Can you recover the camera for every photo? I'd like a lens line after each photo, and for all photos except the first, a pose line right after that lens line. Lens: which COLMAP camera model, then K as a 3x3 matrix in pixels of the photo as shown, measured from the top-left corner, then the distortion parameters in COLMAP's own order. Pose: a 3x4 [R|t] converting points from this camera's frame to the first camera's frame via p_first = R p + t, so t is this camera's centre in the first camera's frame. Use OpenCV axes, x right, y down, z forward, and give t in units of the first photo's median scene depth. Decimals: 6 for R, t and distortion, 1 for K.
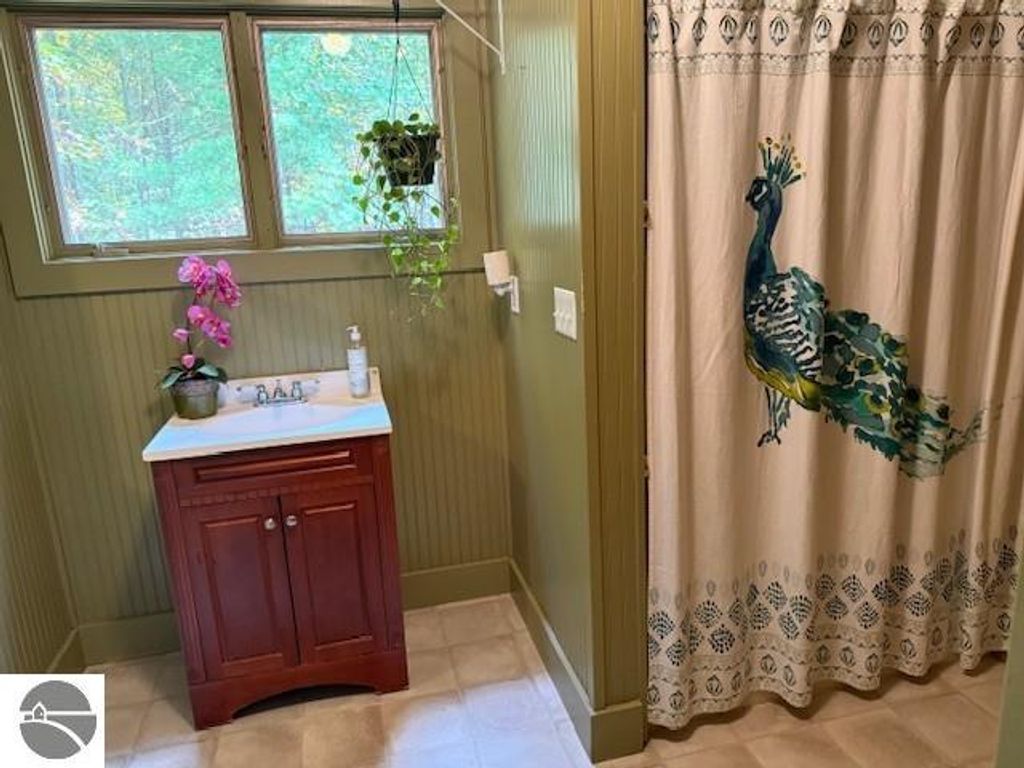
lens RADIAL K [[711.4, 0, 504.9], [0, 711.4, 384.2], [0, 0, 1]] dist [0.163639, -0.219339]
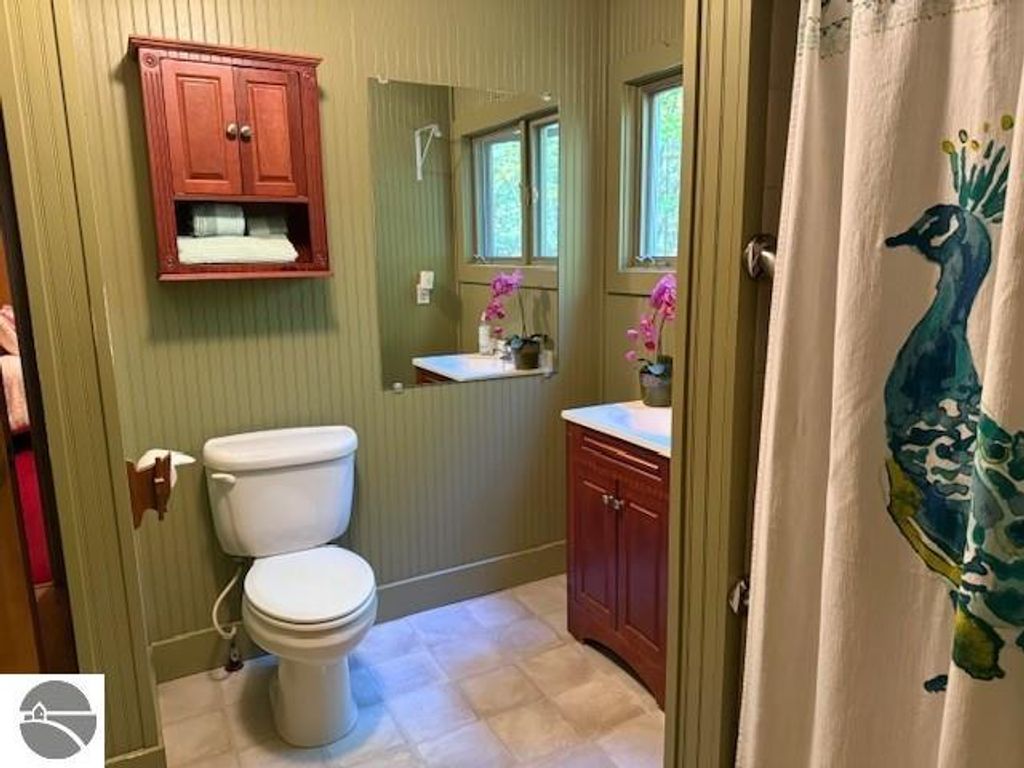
lens RADIAL K [[711.4, 0, 504.9], [0, 711.4, 384.2], [0, 0, 1]] dist [0.163639, -0.219339]
pose [[0.251102, 0.219233, -0.942807, 0.789701], [-0.202017, 0.964434, 0.170459, -0.176281], [0.946645, 0.147660, 0.286460, 0.540204]]
